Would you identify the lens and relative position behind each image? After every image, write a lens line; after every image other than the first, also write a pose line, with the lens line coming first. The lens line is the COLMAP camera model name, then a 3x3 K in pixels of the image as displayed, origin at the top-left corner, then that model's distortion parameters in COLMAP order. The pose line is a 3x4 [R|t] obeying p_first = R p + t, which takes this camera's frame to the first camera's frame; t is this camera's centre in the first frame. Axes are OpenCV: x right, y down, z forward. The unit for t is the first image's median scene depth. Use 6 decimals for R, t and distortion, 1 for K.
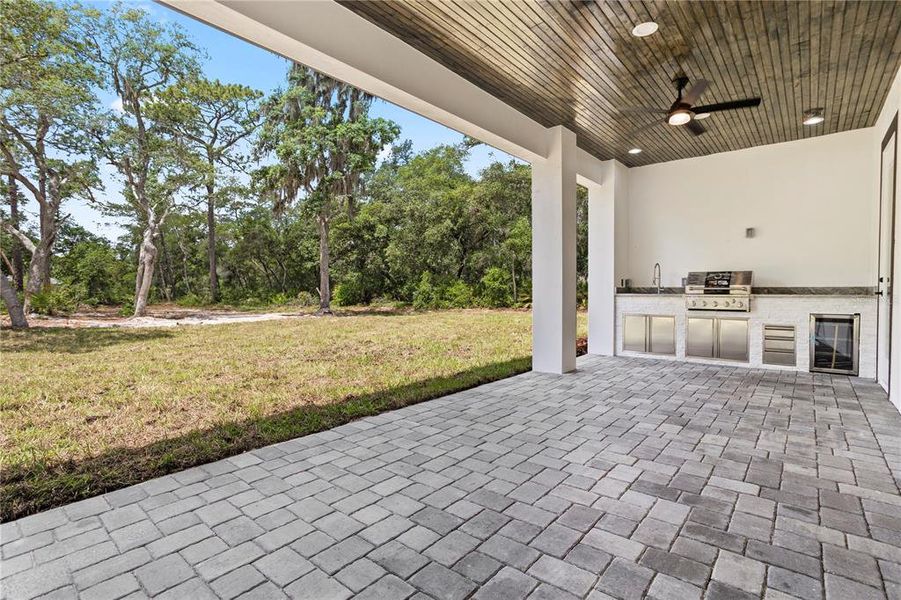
lens RADIAL K [[428.3, 0, 448.9], [0, 428.3, 300.0], [0, 0, 1]] dist [-0.020340, 0.001045]
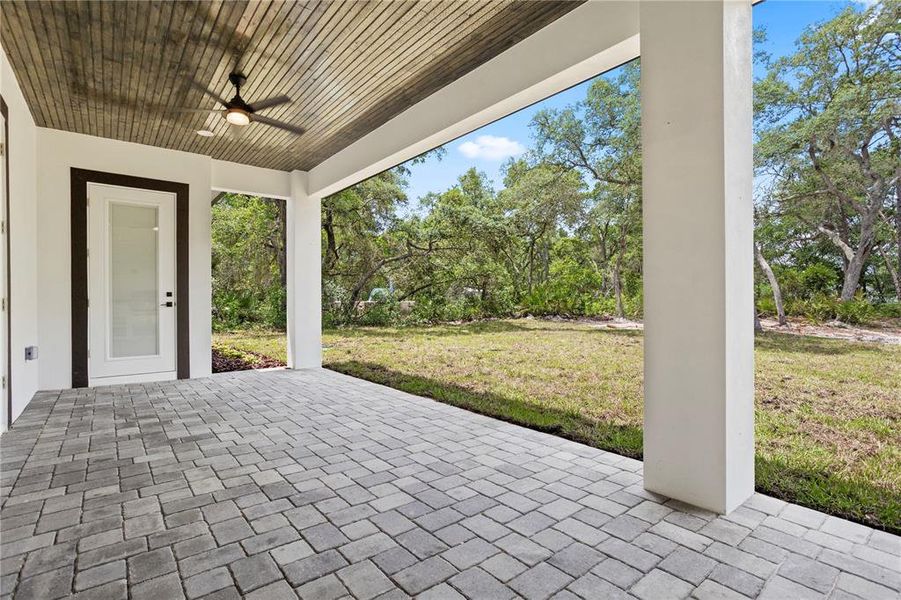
lens RADIAL K [[428.3, 0, 448.9], [0, 428.3, 300.0], [0, 0, 1]] dist [-0.020340, 0.001045]
pose [[-0.183402, 0.002378, -0.983035, 1.220531], [-0.019709, 0.999787, 0.006096, -0.039543], [0.982840, 0.020493, -0.183316, 1.454804]]
